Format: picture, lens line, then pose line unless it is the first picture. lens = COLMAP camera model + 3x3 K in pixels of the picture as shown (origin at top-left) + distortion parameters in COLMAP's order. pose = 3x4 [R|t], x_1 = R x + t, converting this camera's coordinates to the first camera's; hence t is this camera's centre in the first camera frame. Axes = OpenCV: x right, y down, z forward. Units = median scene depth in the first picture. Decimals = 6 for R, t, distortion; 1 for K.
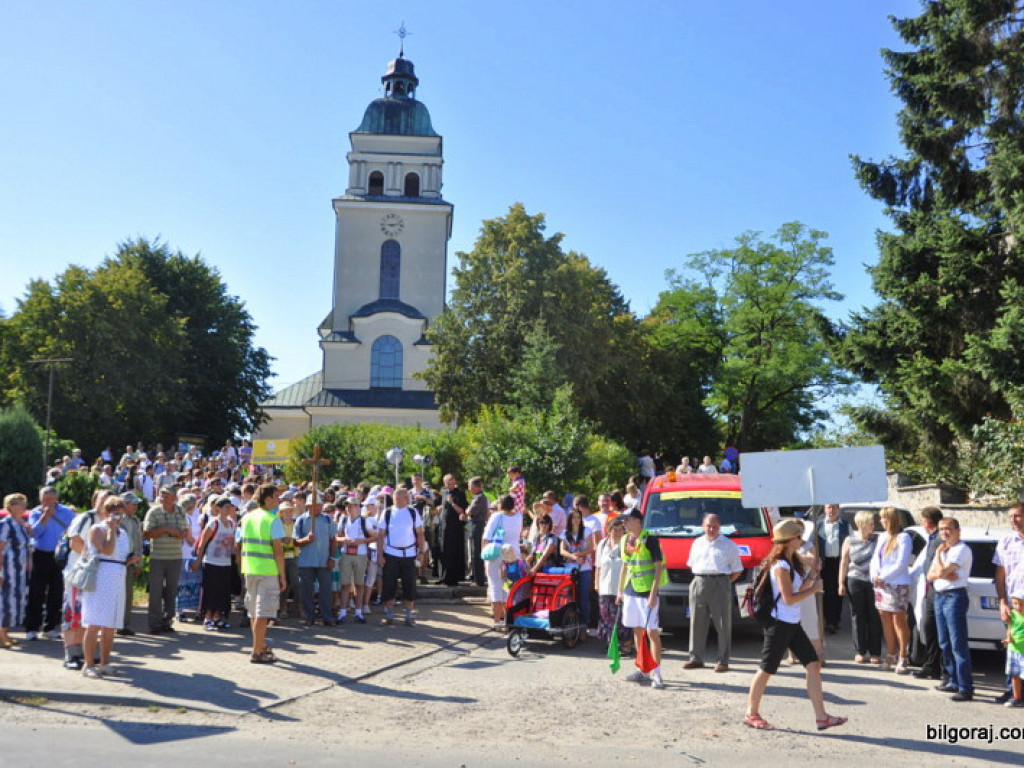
lens RADIAL K [[969.8, 0, 513.0], [0, 969.8, 387.5], [0, 0, 1]] dist [-0.121816, 0.127531]
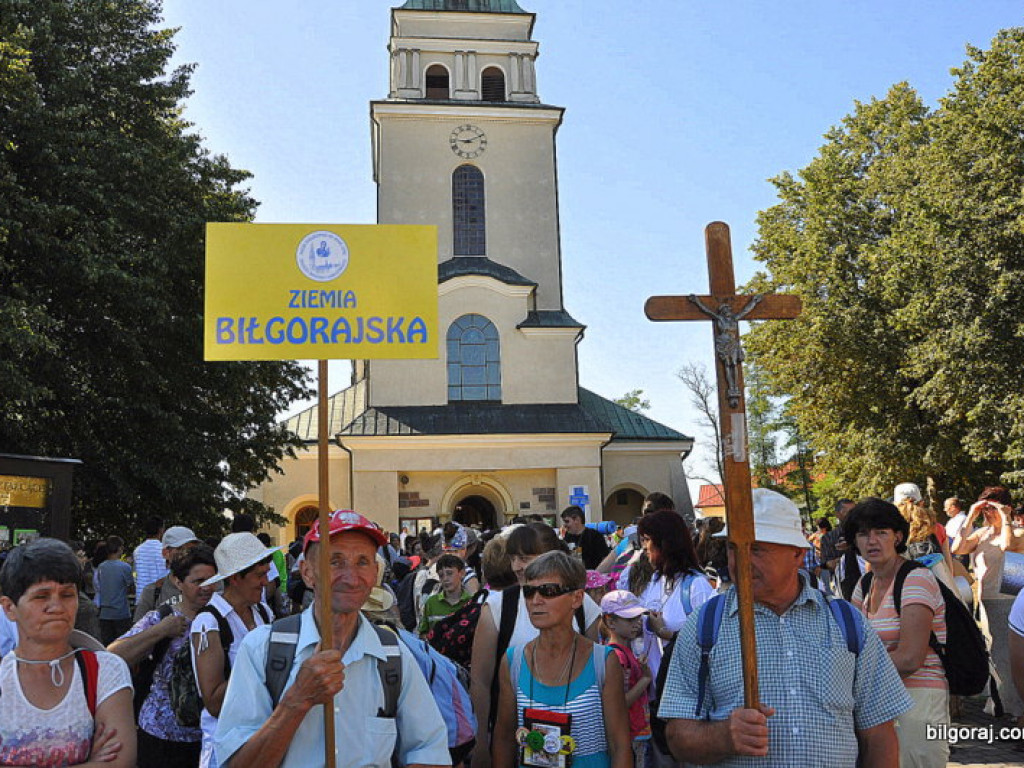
lens RADIAL K [[905.1, 0, 511.4], [0, 905.1, 389.2], [0, 0, 1]] dist [-0.165241, 0.126851]
pose [[0.998238, -0.040636, 0.043228, -0.274696], [0.043212, 0.997238, -0.060406, 0.056315], [-0.040654, 0.062168, 0.997237, 0.928266]]
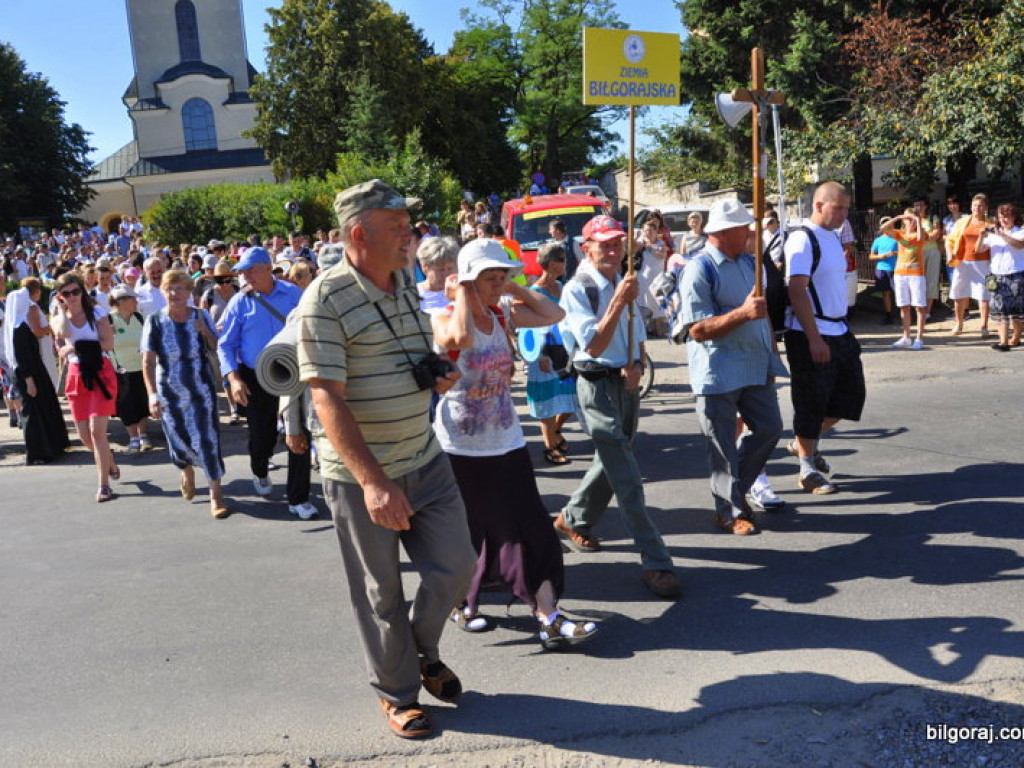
lens RADIAL K [[901.2, 0, 511.4], [0, 901.2, 385.4], [0, 0, 1]] dist [-0.162842, 0.121841]
pose [[0.973773, -0.138356, 0.180619, -0.028879], [0.082516, 0.954568, 0.286340, -0.001770], [-0.212030, -0.263927, 0.940949, -0.025810]]
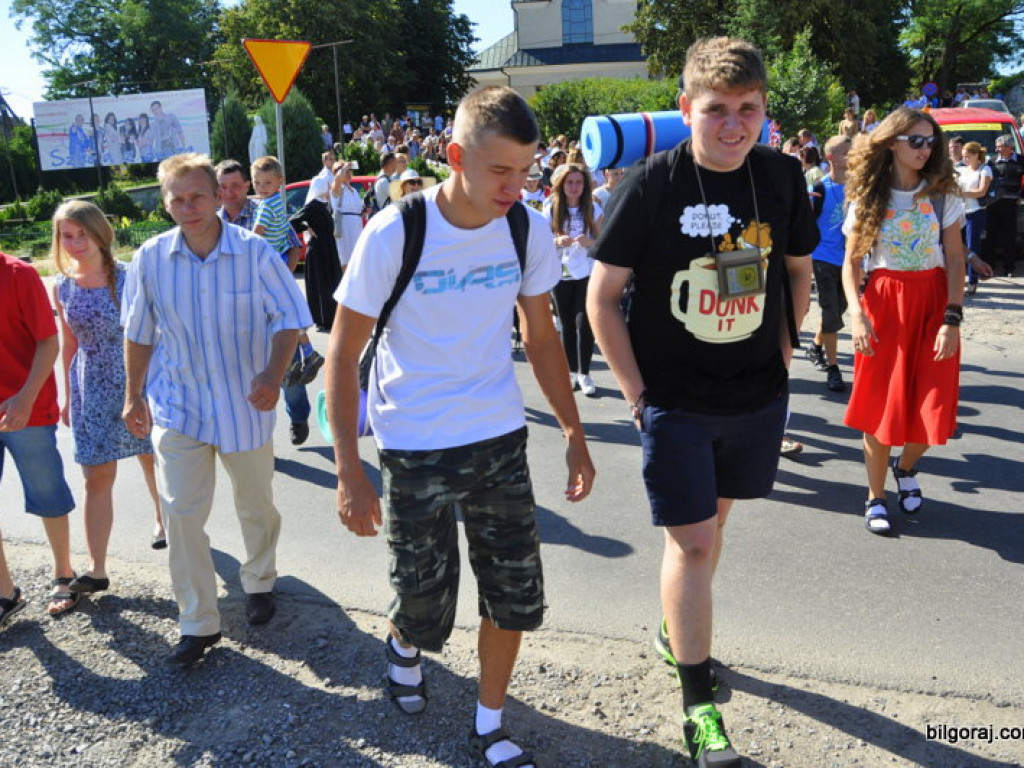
lens RADIAL K [[903.4, 0, 513.6], [0, 903.4, 388.5], [0, 0, 1]] dist [-0.166850, 0.133108]
pose [[0.980203, -0.011429, -0.197664, -0.033941], [0.083162, 0.929766, 0.358635, -0.001960], [0.179683, -0.367973, 0.912310, -0.025118]]
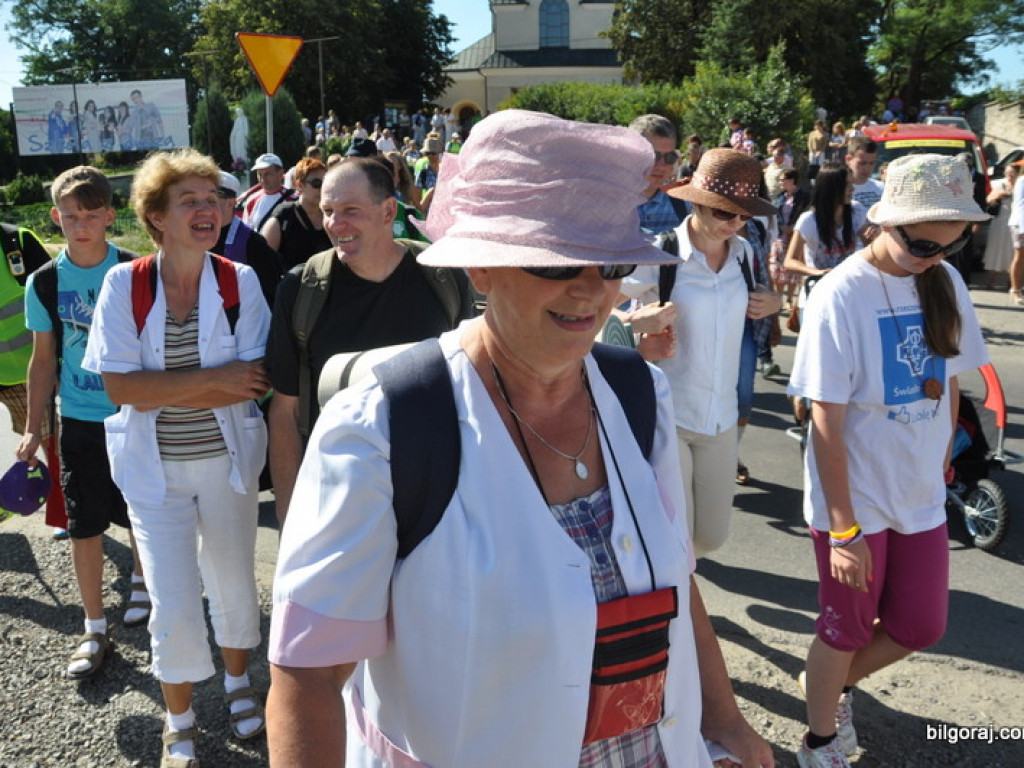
lens RADIAL K [[893.9, 0, 512.6], [0, 893.9, 388.1], [0, 0, 1]] dist [-0.172803, 0.128137]
pose [[0.986774, 0.013474, -0.161541, -0.036748], [0.046688, 0.930688, 0.362821, -0.002568], [0.155233, -0.365565, 0.917750, -0.030501]]
